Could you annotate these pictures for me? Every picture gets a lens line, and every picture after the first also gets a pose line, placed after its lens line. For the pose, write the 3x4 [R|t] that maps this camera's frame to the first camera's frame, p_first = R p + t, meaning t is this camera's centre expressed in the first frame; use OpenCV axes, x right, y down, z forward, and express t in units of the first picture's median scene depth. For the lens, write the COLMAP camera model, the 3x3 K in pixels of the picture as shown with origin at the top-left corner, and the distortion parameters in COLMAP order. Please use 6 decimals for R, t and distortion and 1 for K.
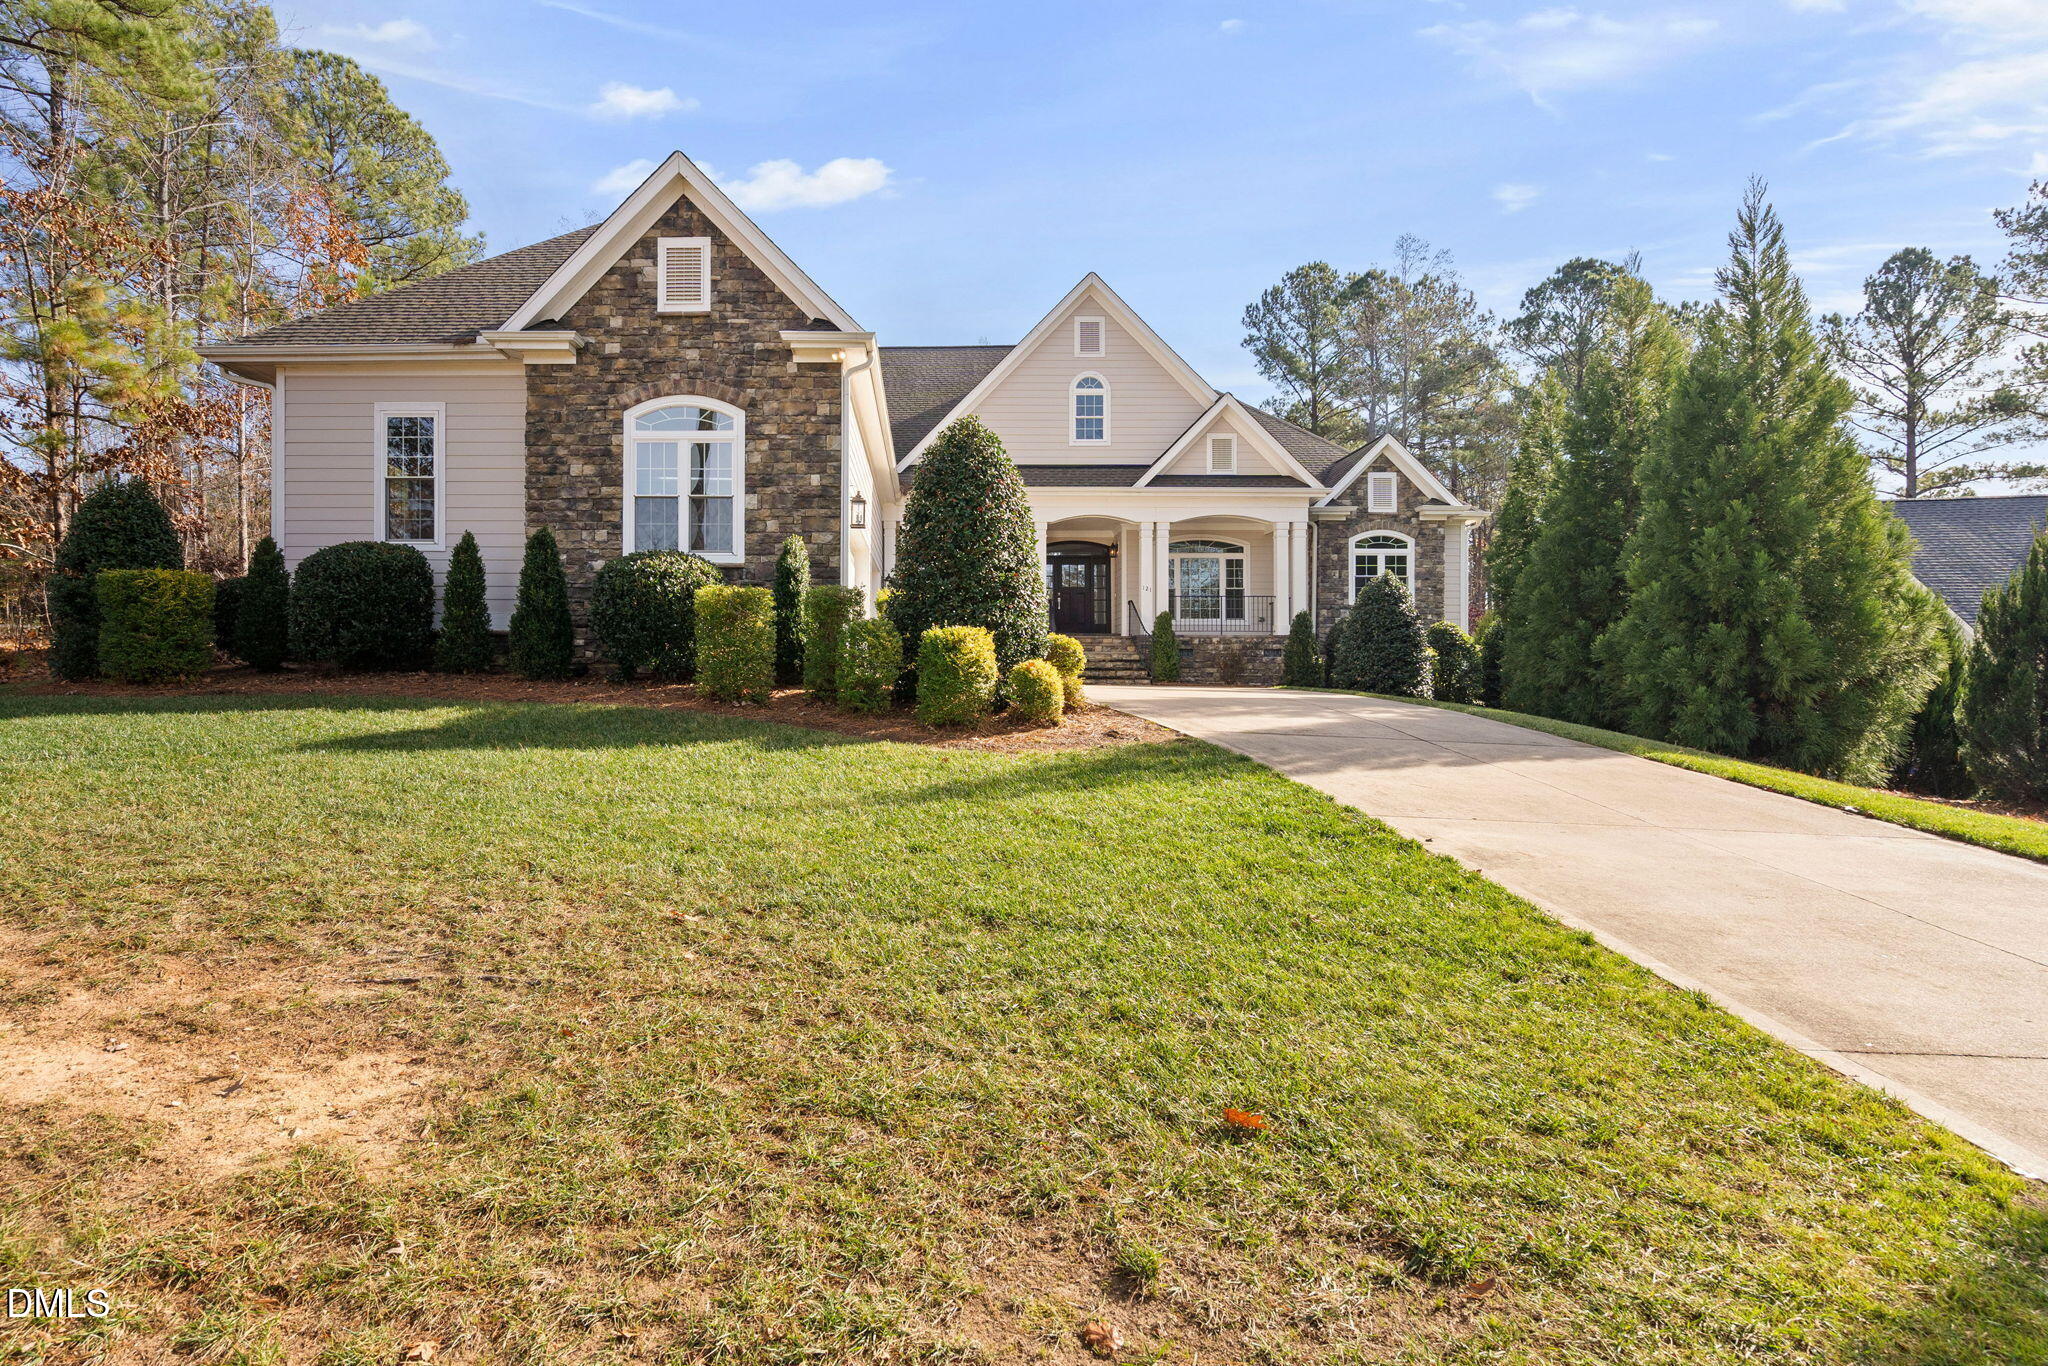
lens RADIAL K [[993.6, 0, 907.3], [0, 993.6, 714.0], [0, 0, 1]] dist [-0.003008, 0.001304]
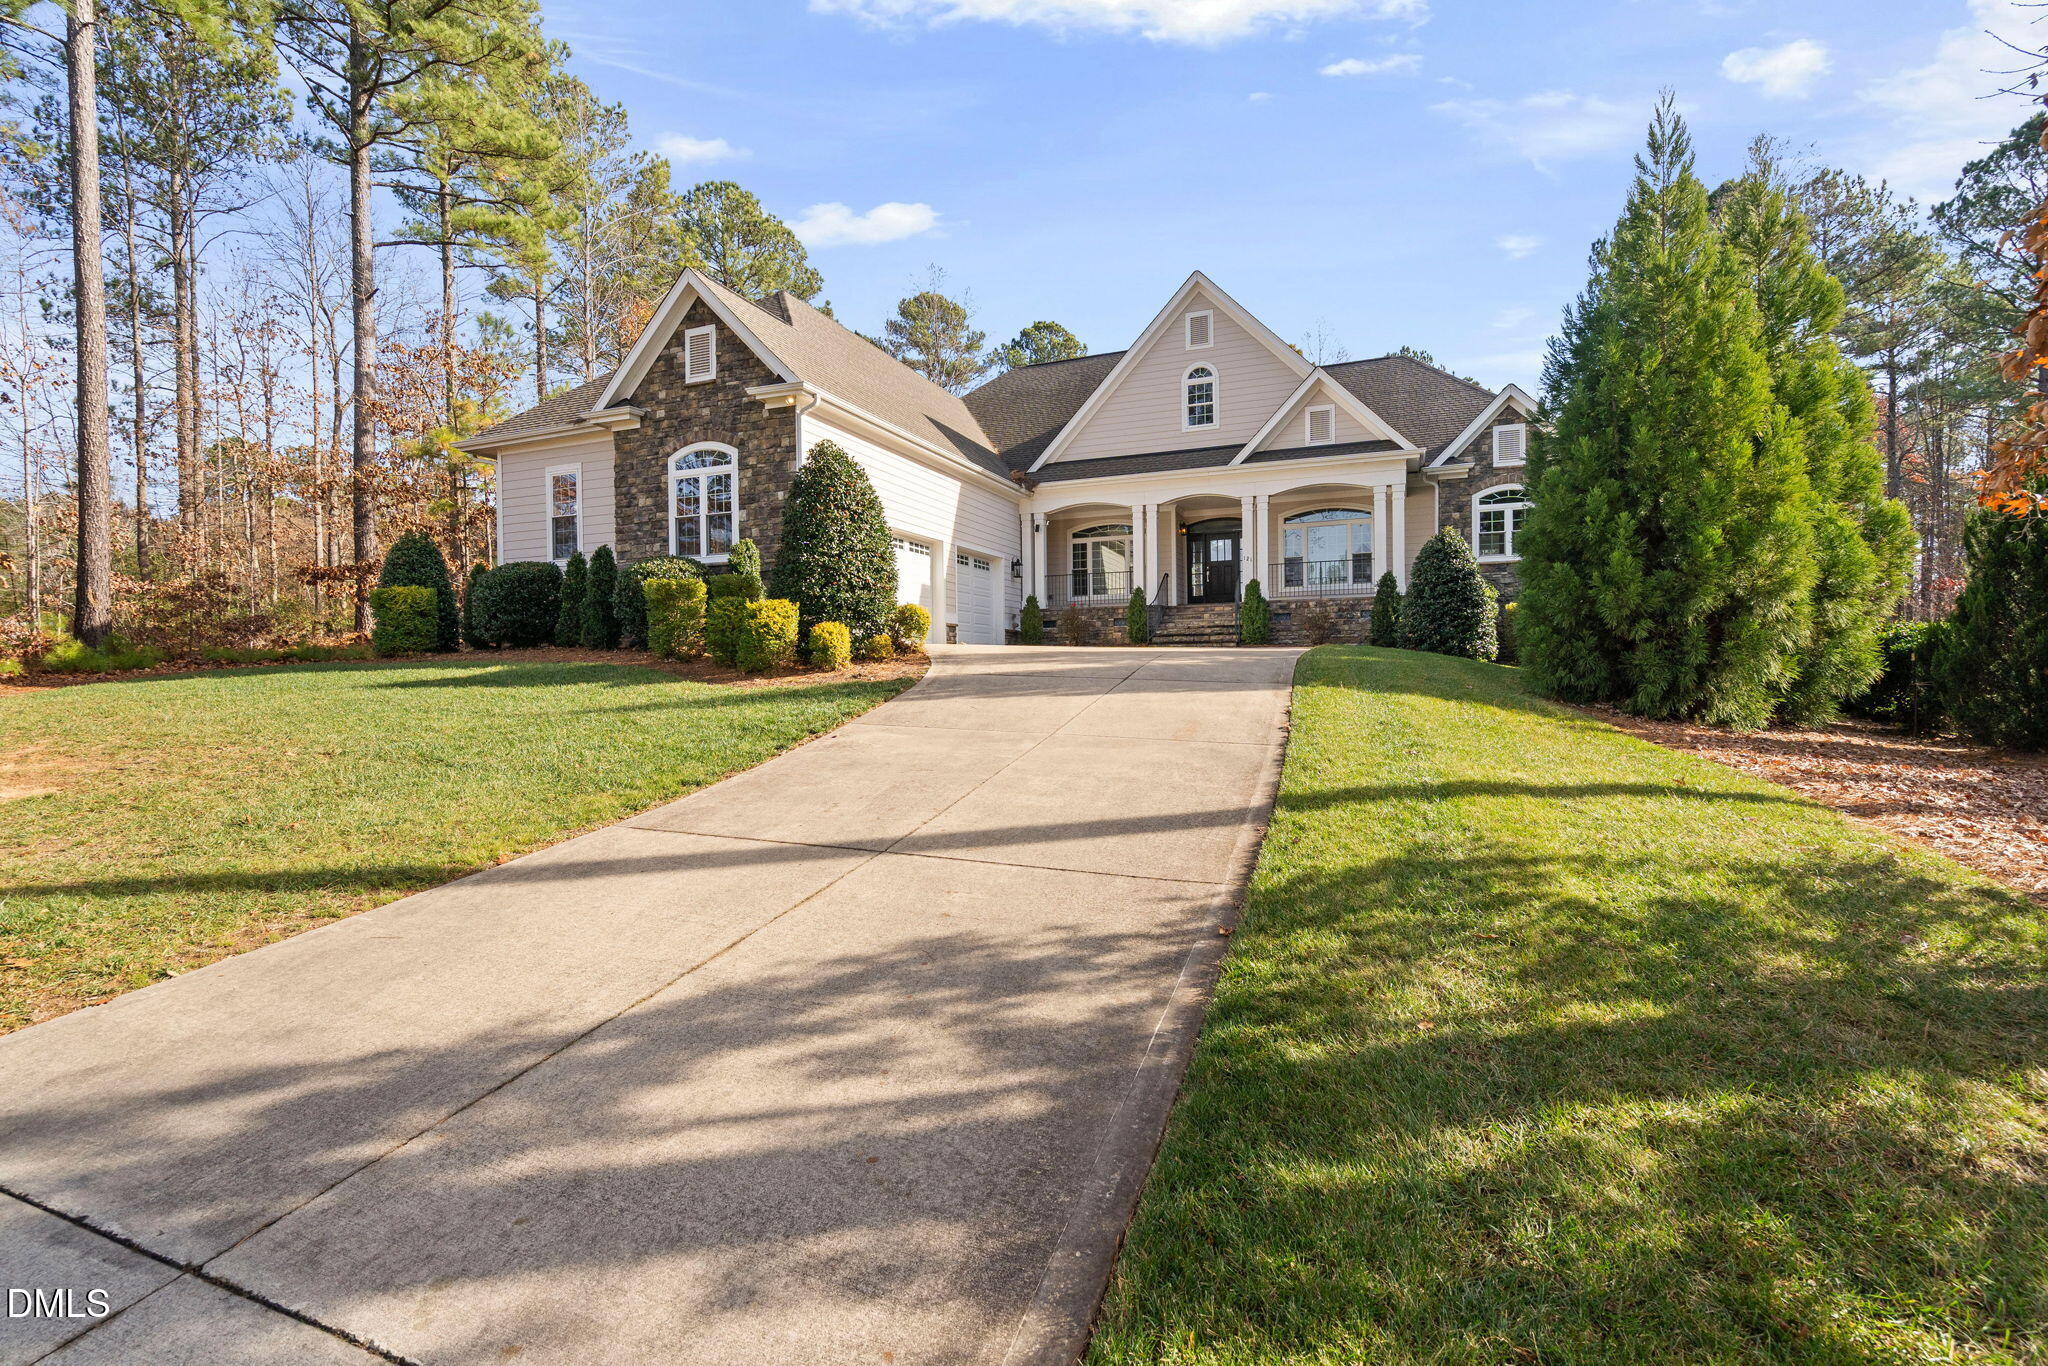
lens RADIAL K [[934.6, 0, 1003.5], [0, 934.6, 707.2], [0, 0, 1]] dist [-0.000161, 0.000926]
pose [[0.934888, -0.003764, -0.354924, 0.623708], [0.008216, 0.999905, 0.011038, 0.037065], [0.354849, -0.013236, 0.934830, -0.071449]]
